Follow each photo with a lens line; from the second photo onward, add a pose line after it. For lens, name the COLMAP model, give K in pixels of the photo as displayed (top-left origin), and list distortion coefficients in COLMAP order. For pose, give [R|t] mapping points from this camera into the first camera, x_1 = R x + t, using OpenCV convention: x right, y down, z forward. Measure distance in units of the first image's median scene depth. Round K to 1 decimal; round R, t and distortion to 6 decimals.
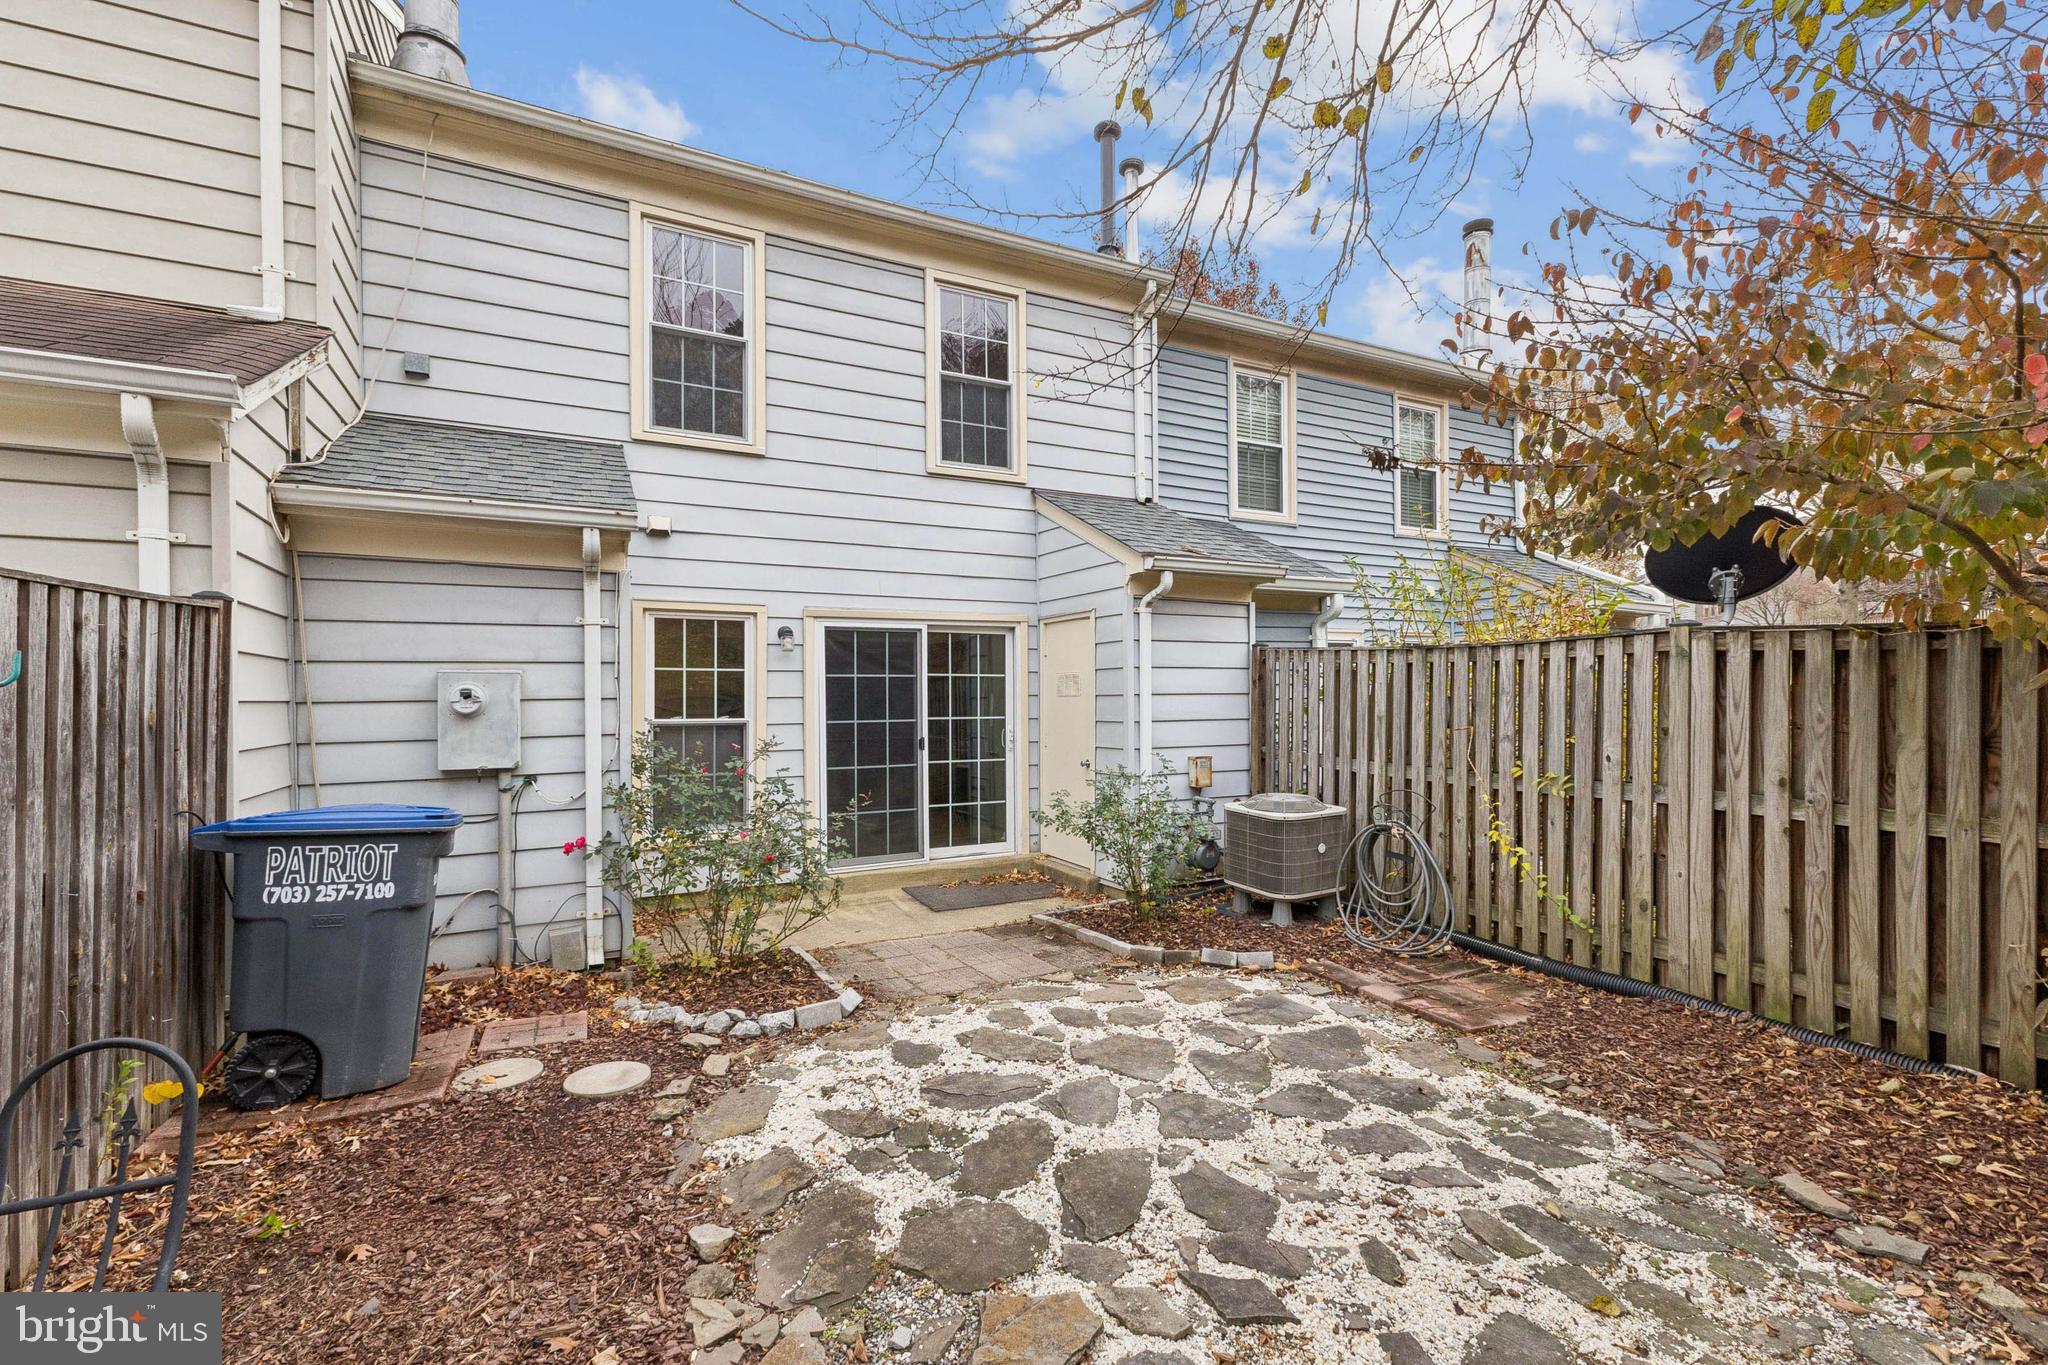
lens RADIAL K [[905.1, 0, 1040.5], [0, 905.1, 691.7], [0, 0, 1]] dist [0.011241, -0.000354]
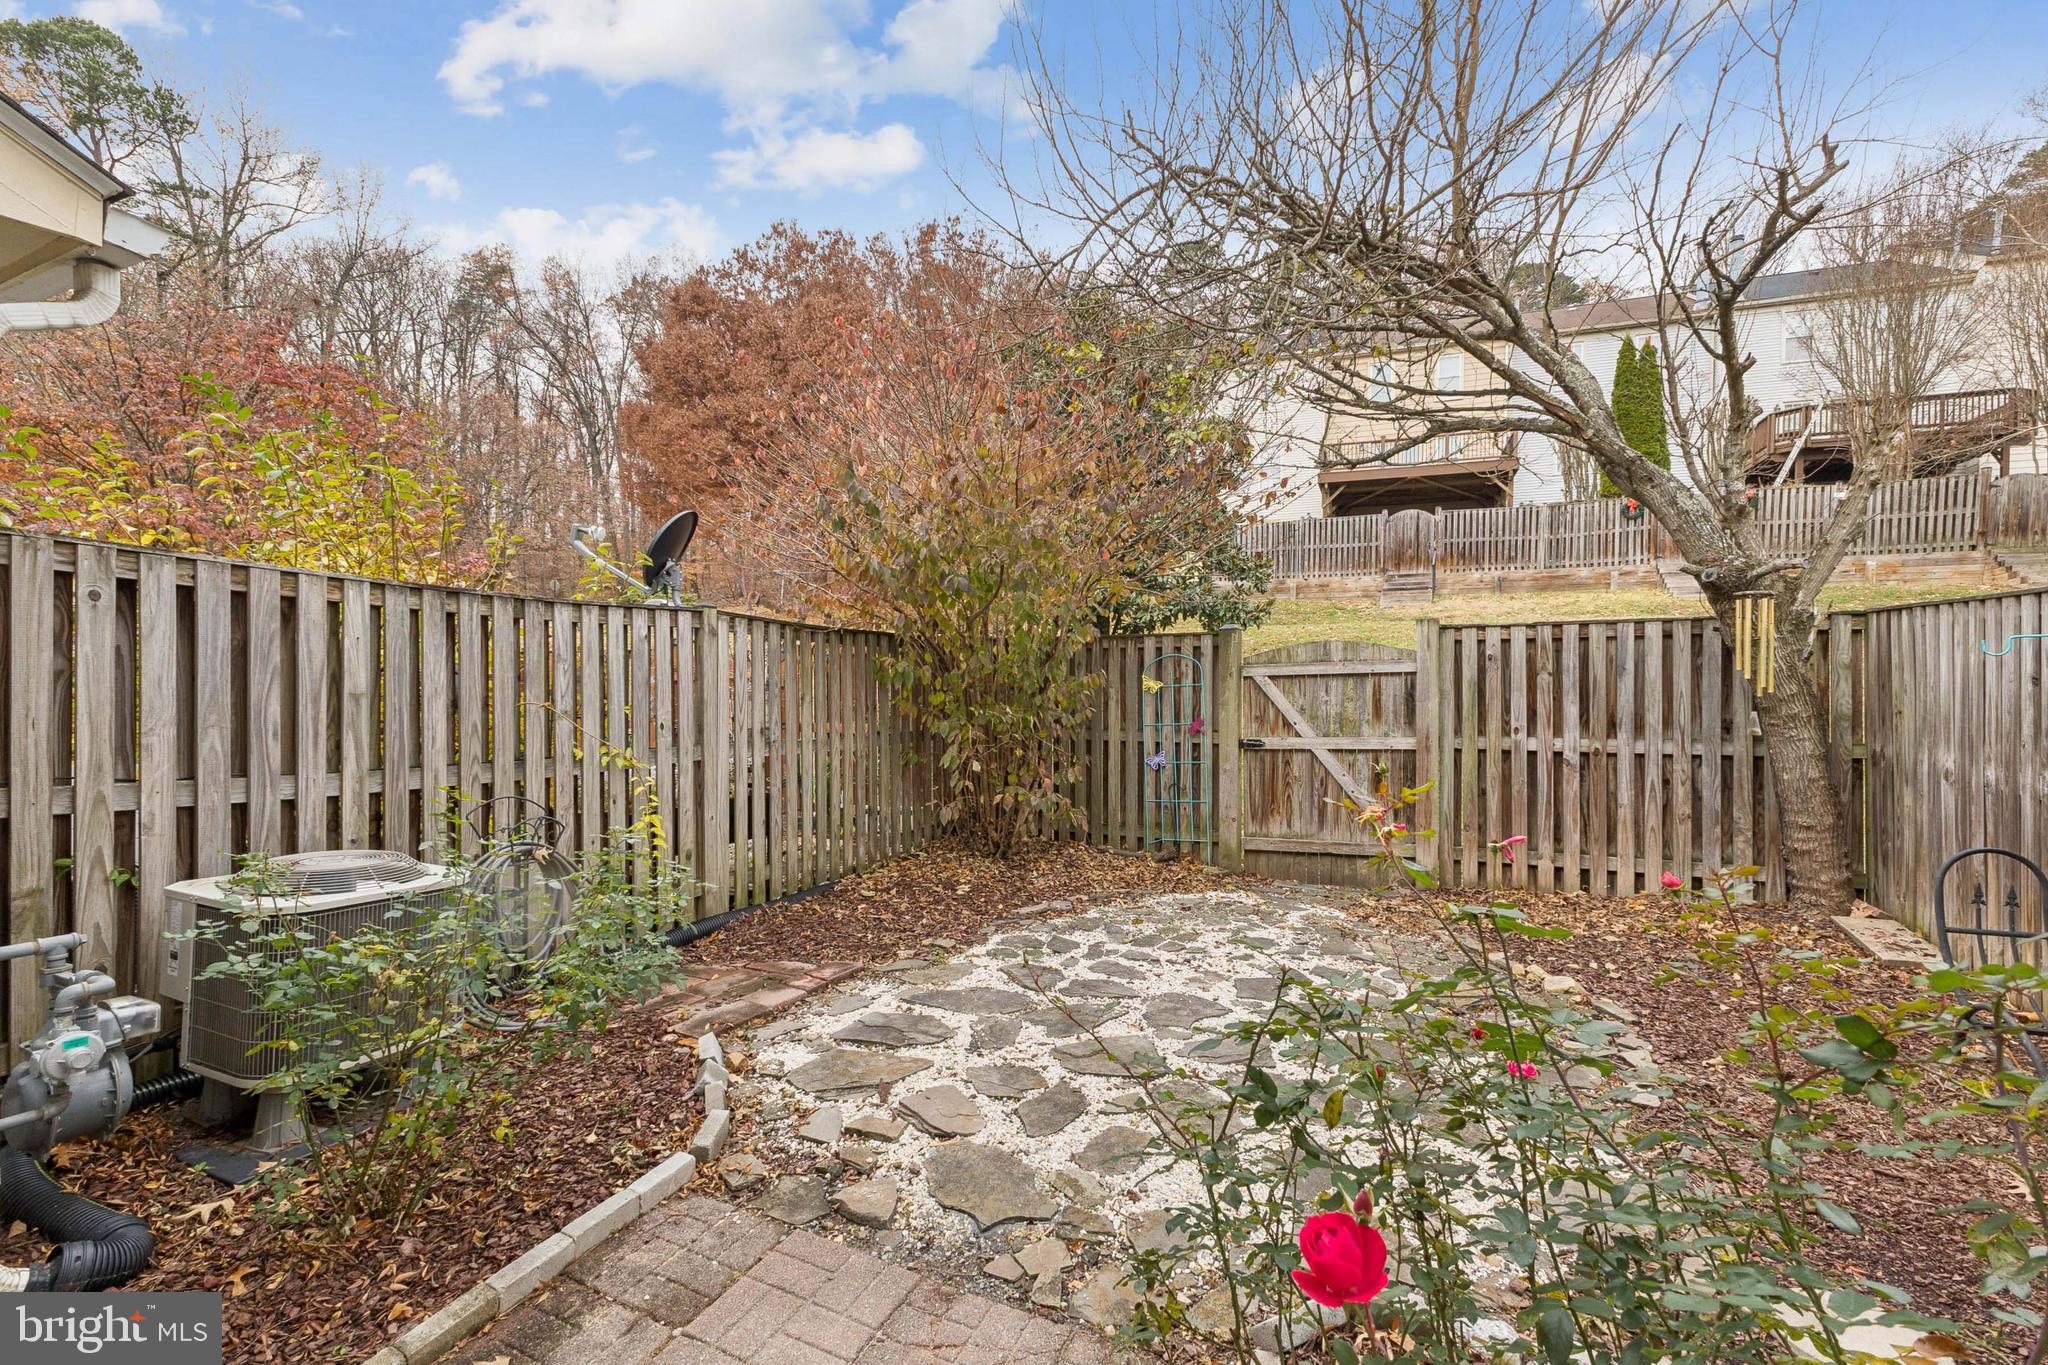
lens RADIAL K [[905.1, 0, 1037.6], [0, 905.1, 679.1], [0, 0, 1]] dist [0.011241, -0.000354]
pose [[-0.593096, 0.001823, 0.805130, -0.574403], [-0.003161, 0.999984, -0.004593, 0.028574], [-0.805126, -0.005269, -0.593081, 1.564273]]
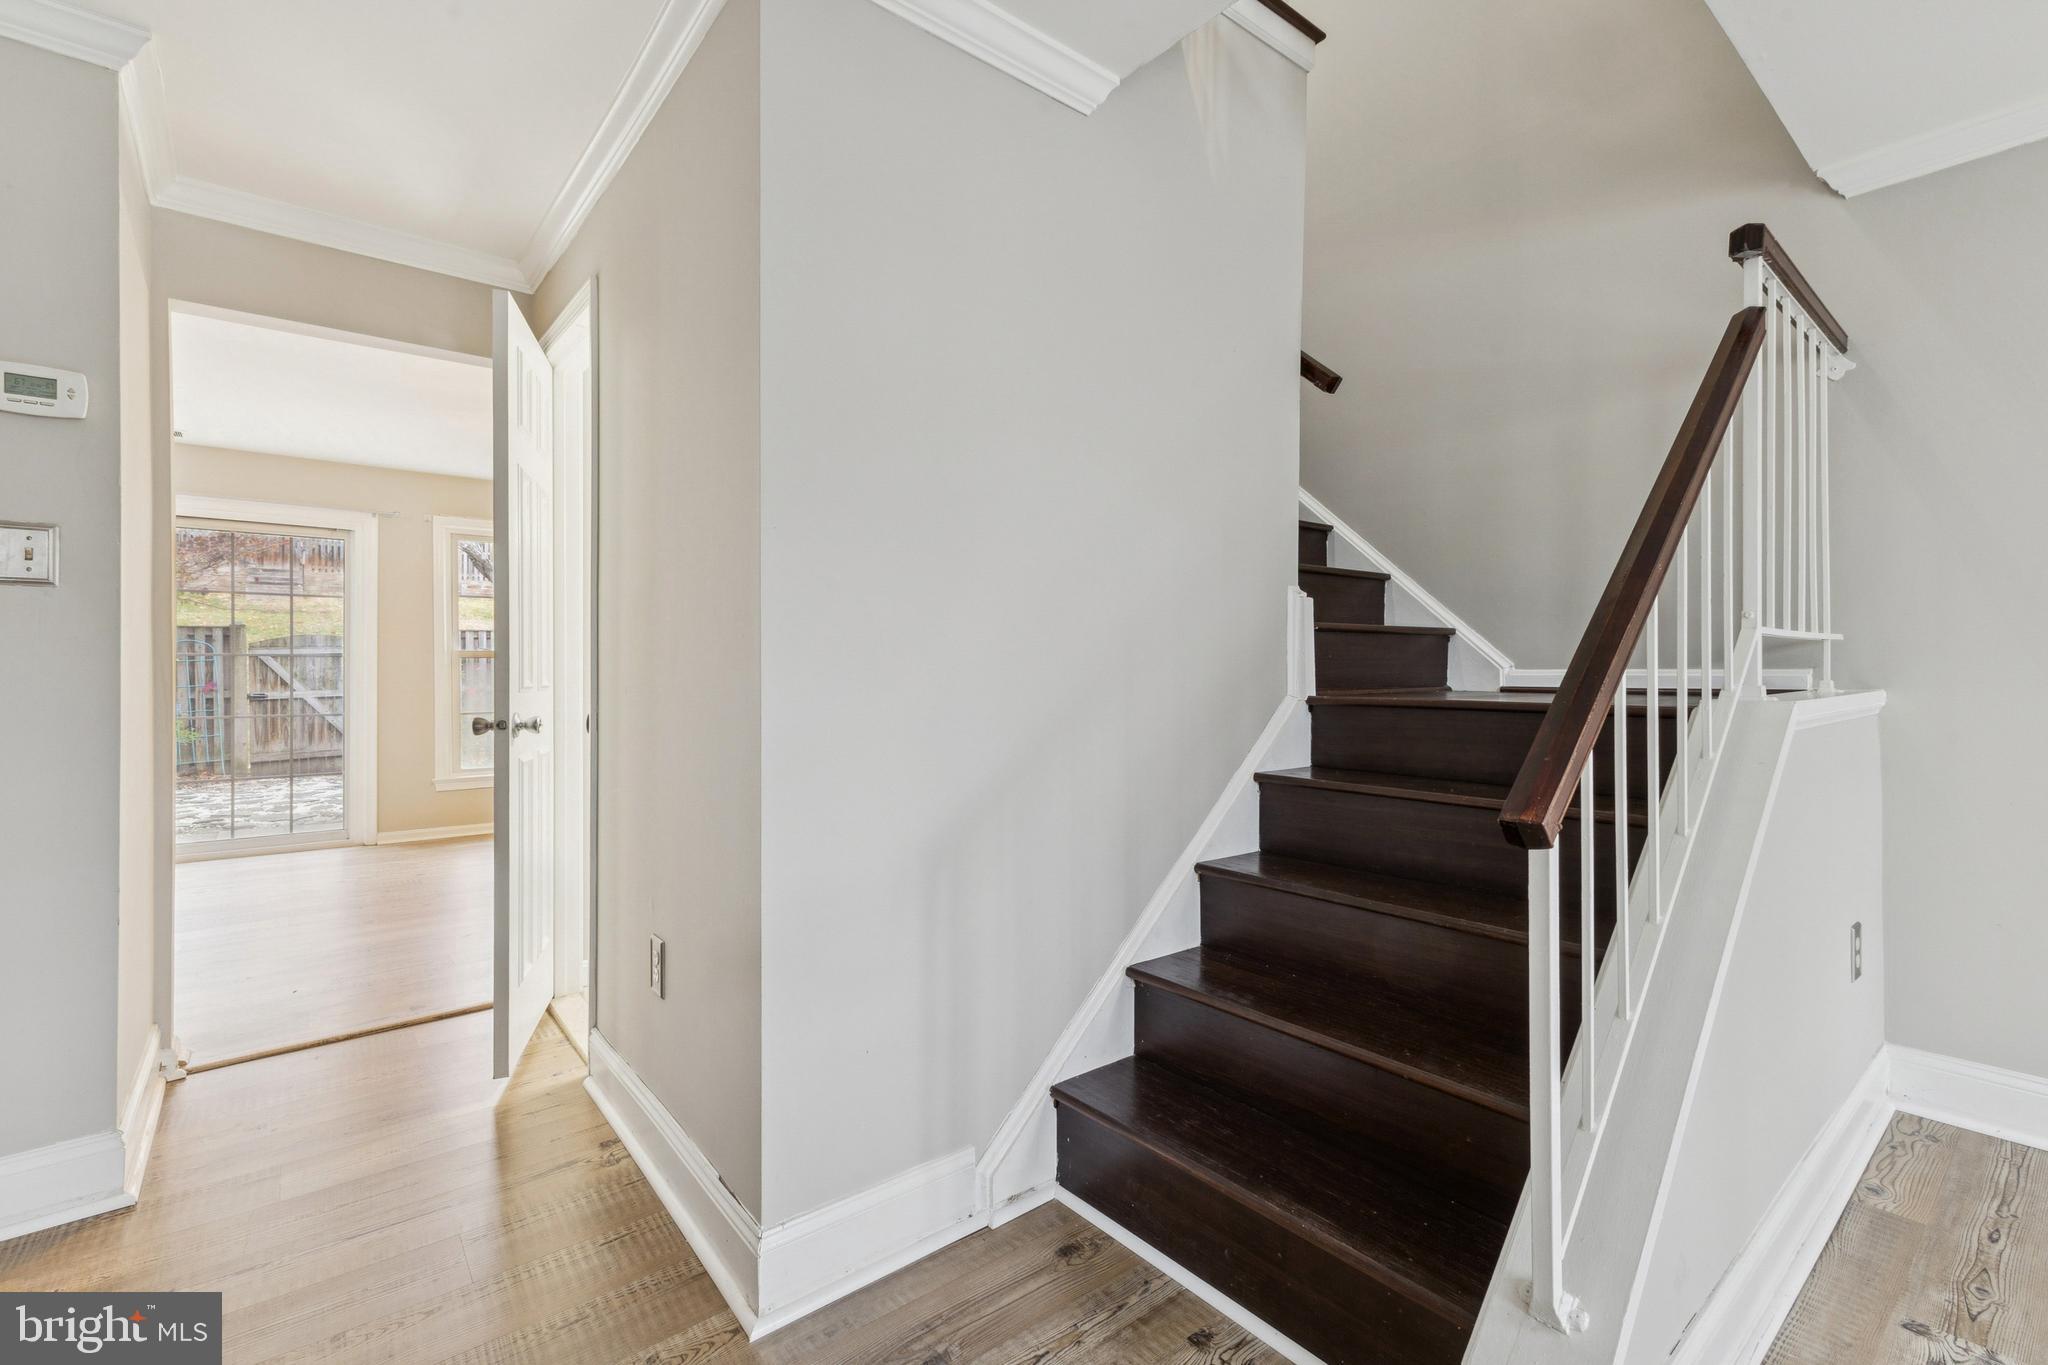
lens RADIAL K [[905.1, 0, 1021.9], [0, 905.1, 670.3], [0, 0, 1]] dist [0.011241, -0.000354]
pose [[-0.980793, 0.005189, -0.194983, -1.018356], [0.005662, 0.999982, -0.001870, 0.065373], [0.194970, -0.002939, -0.980805, 2.906197]]
